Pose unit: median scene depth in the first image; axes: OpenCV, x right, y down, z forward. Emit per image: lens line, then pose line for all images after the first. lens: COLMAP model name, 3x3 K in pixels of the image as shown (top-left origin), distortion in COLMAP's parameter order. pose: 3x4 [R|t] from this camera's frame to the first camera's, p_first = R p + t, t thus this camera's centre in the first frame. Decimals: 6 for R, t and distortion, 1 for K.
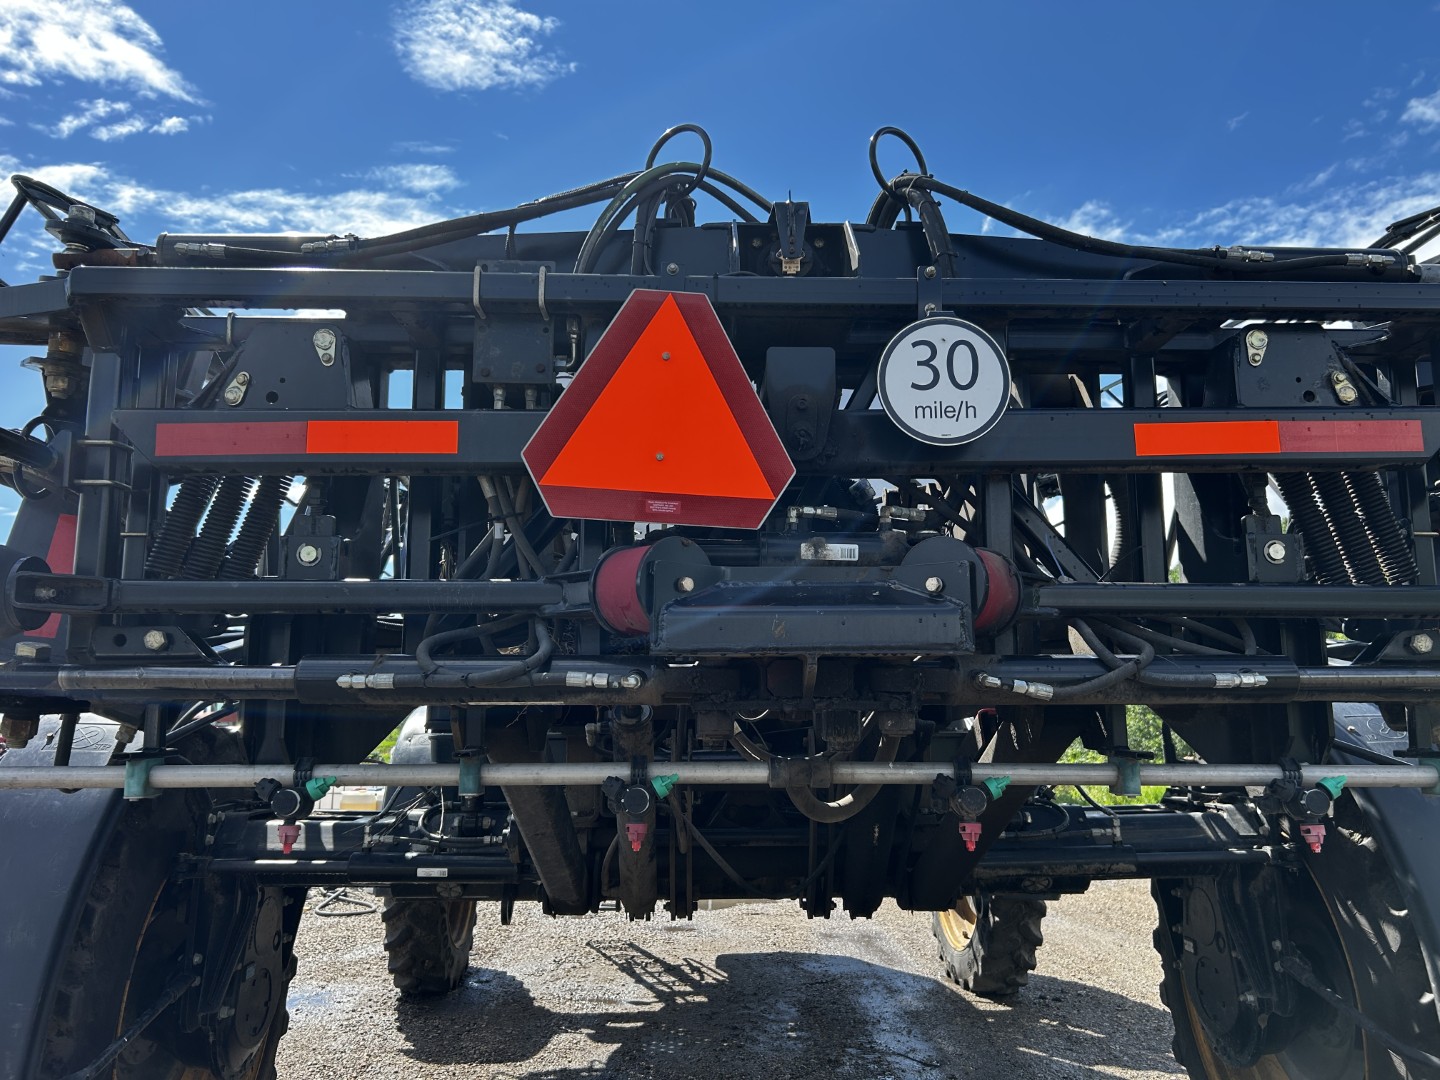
lens RADIAL K [[1070.6, 0, 708.7], [0, 1070.6, 534.0], [0, 0, 1]] dist [0.025701, -0.041875]
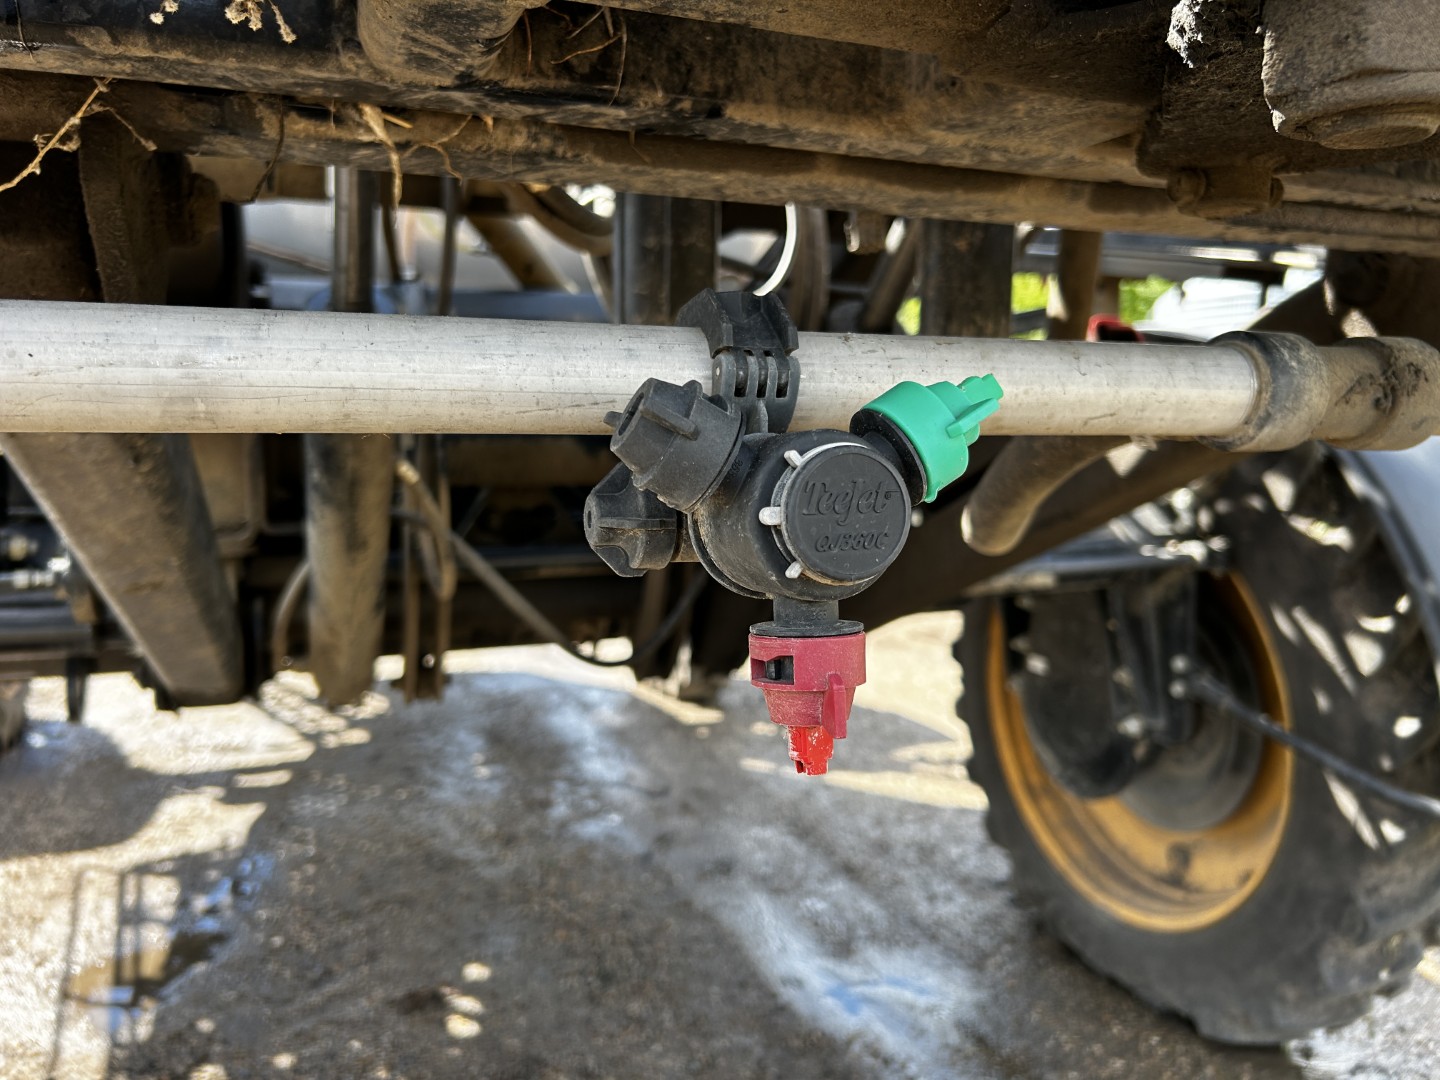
lens RADIAL K [[1070.6, 0, 708.7], [0, 1070.6, 534.0], [0, 0, 1]] dist [0.025701, -0.041875]
pose [[0.938036, -0.027637, 0.345433, -0.045218], [-0.067675, 0.963012, 0.260822, 0.064730], [-0.339864, -0.268037, 0.901470, 0.262139]]
